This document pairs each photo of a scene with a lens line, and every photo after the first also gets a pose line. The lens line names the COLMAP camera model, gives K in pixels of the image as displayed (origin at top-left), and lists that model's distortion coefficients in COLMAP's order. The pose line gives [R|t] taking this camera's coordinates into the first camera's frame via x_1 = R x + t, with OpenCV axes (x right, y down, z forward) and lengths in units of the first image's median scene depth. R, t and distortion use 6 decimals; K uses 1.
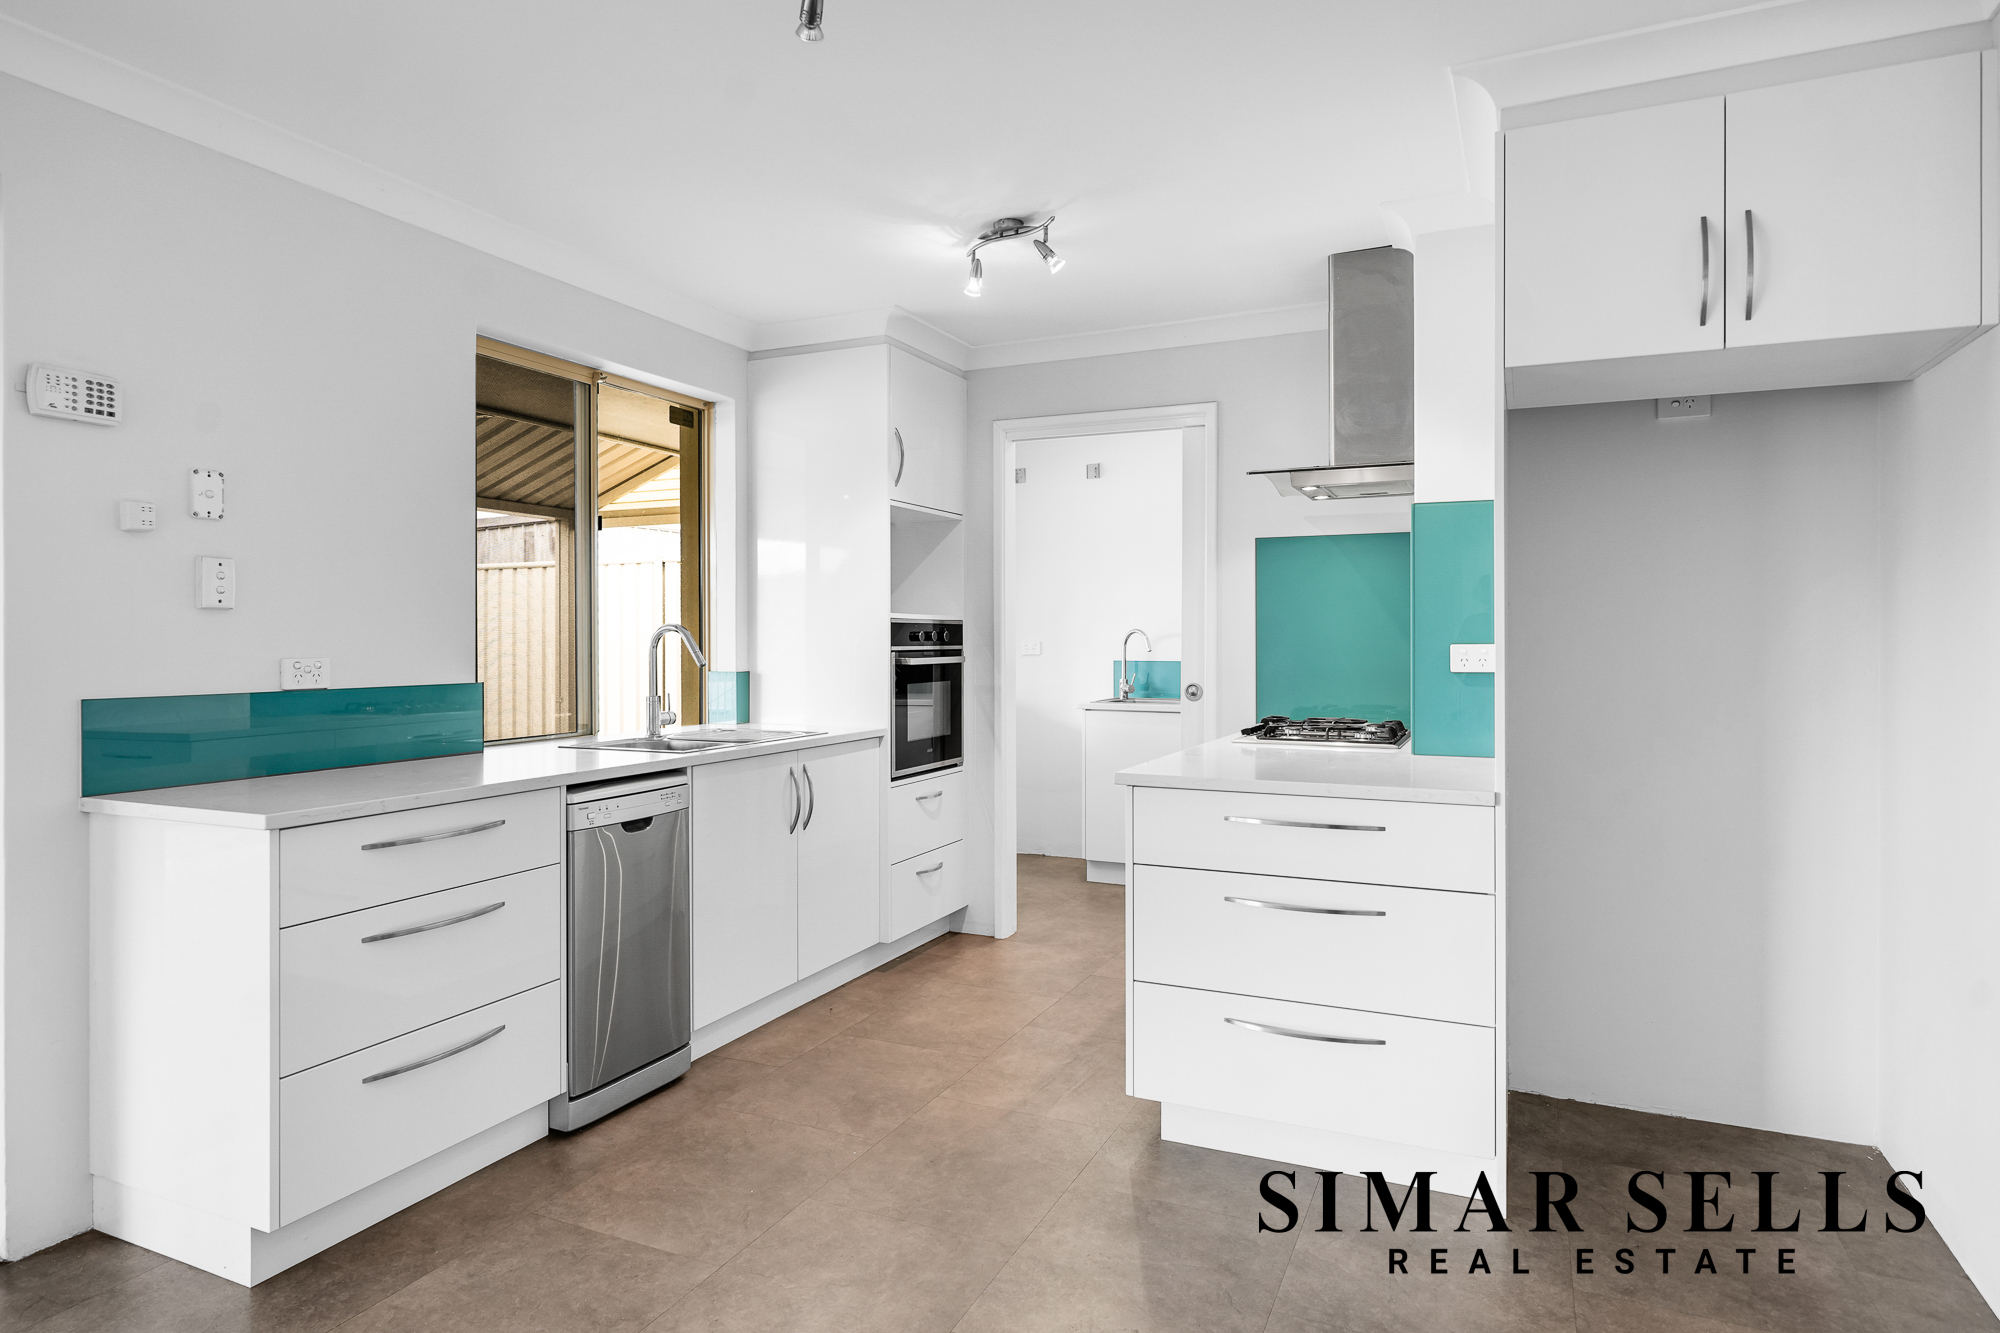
lens RADIAL K [[1150.0, 0, 993.8], [0, 1150.0, 641.5], [0, 0, 1]] dist [0.000499, 0.000413]
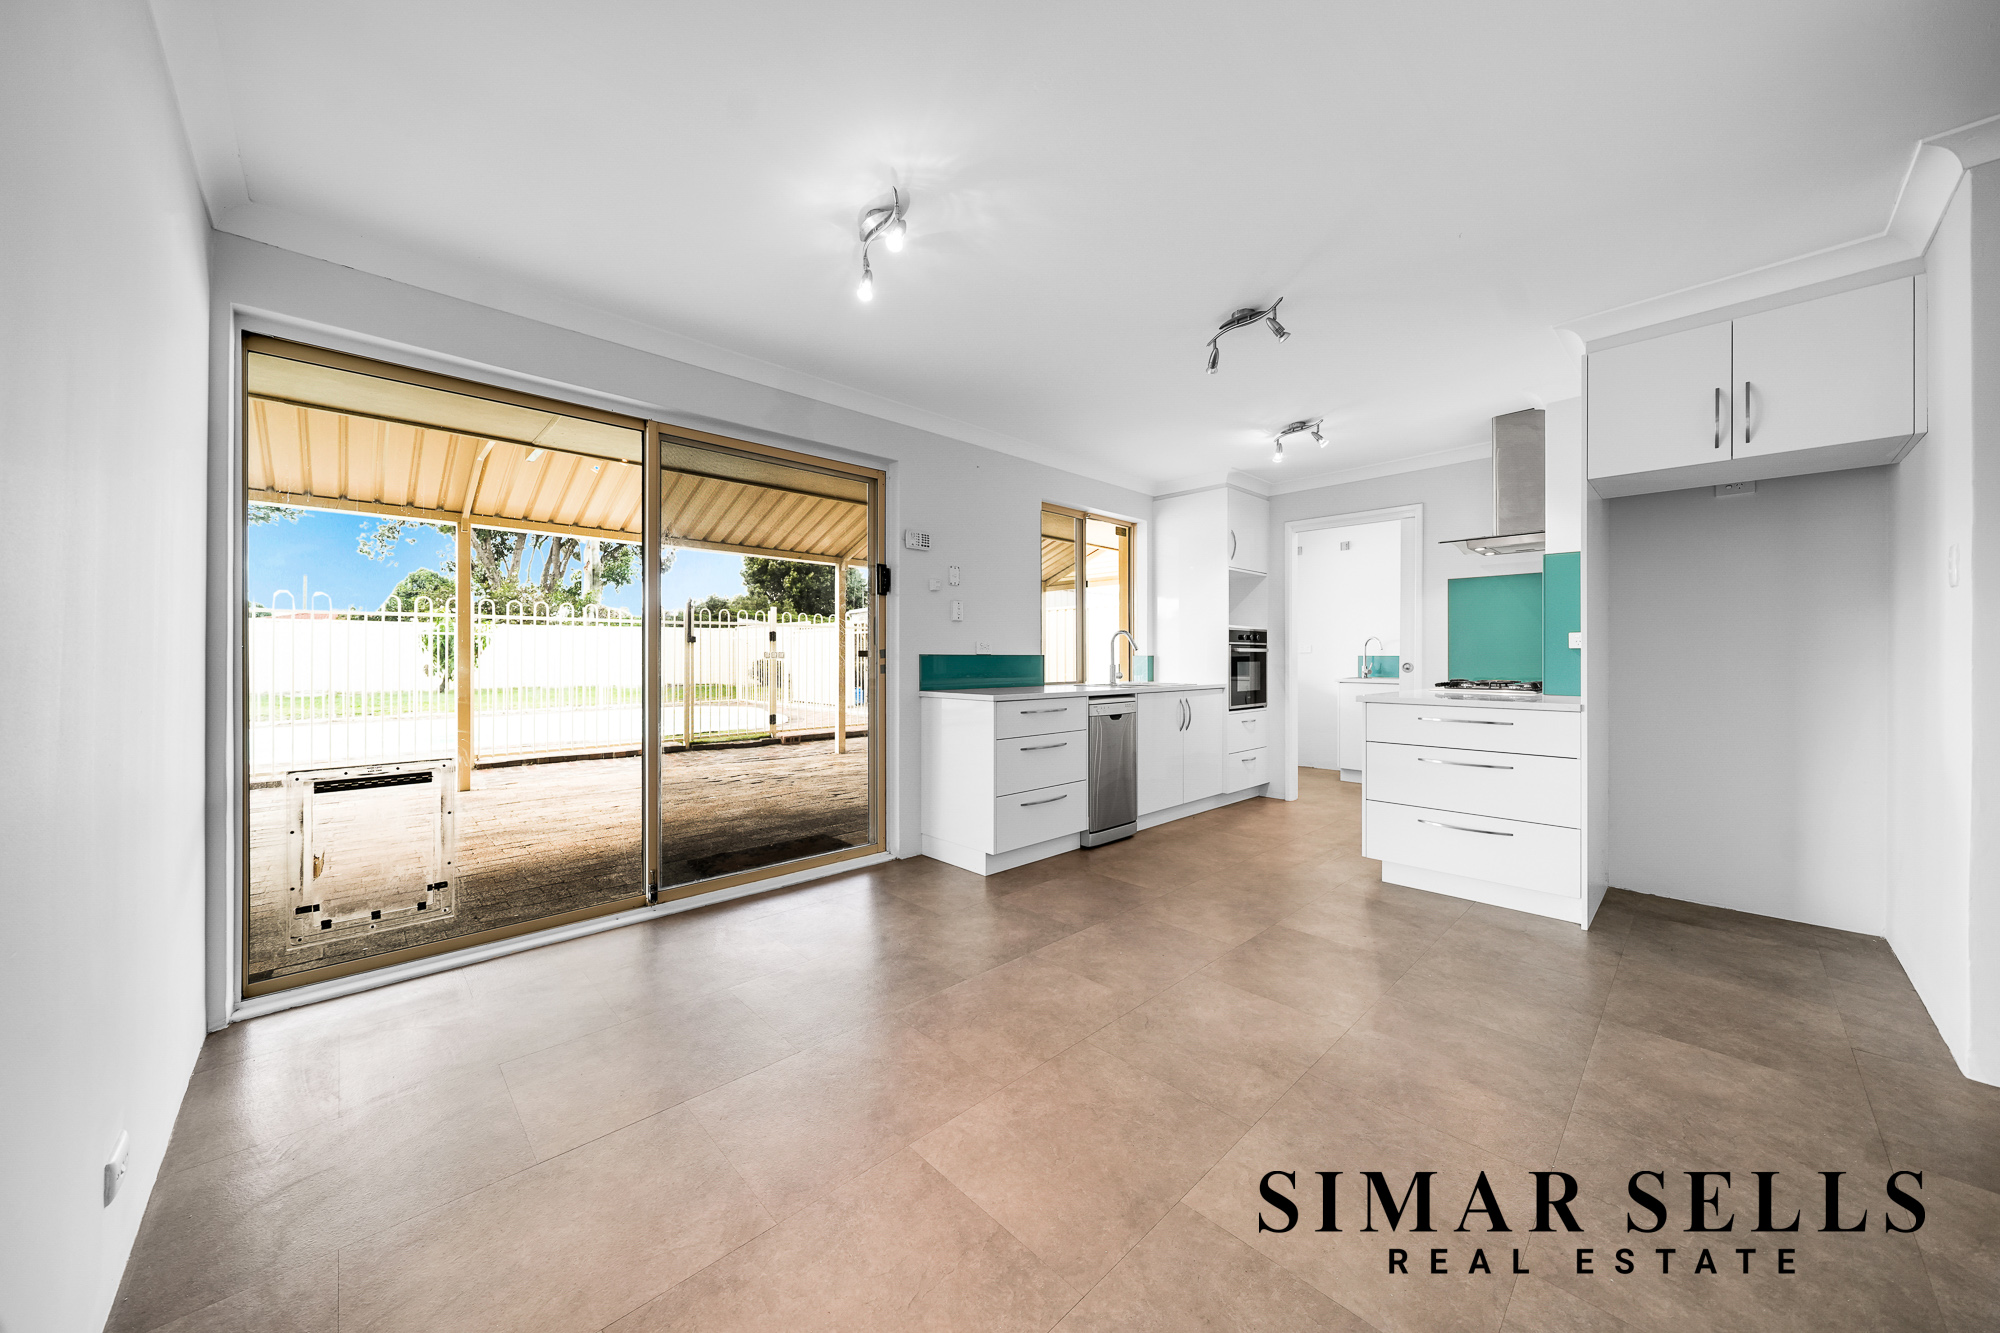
lens RADIAL K [[694.9, 0, 996.0], [0, 694.9, 658.3], [0, 0, 1]] dist [-0.000150, -0.000039]
pose [[0.928987, 0.002242, -0.370106, -0.024620], [-0.003065, 0.999994, -0.001636, 0.042680], [0.370100, 0.002655, 0.928988, -0.295198]]
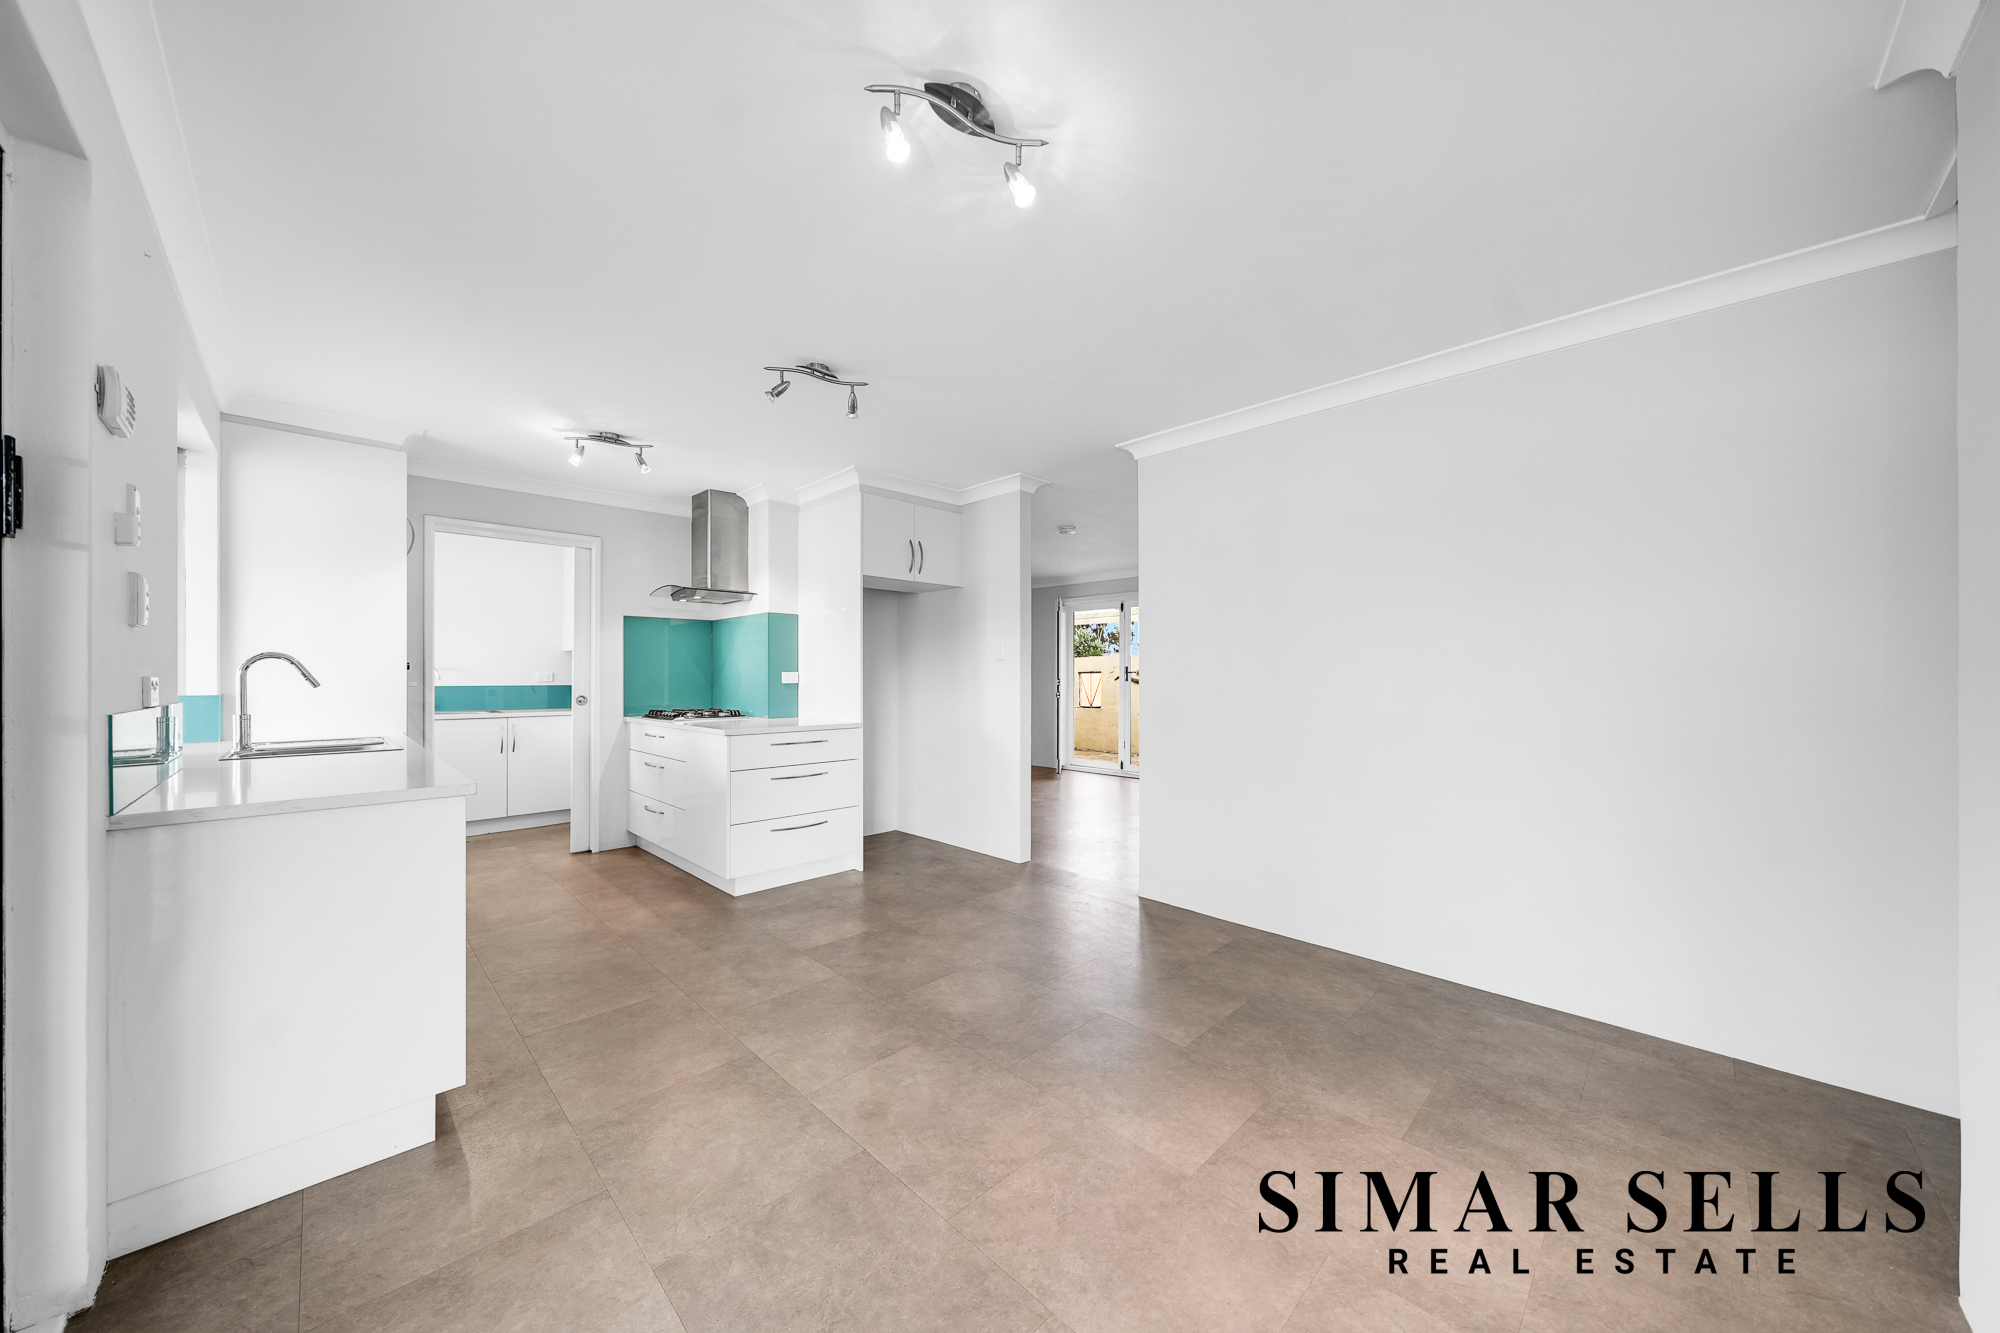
lens RADIAL K [[686.4, 0, 991.7], [0, 686.4, 676.4], [0, 0, 1]] dist [-0.000079, -0.000002]
pose [[0.352379, -0.000616, 0.935857, -0.740667], [0.002563, 0.999997, -0.000307, 0.012391], [-0.935854, 0.002507, 0.352380, 0.066685]]
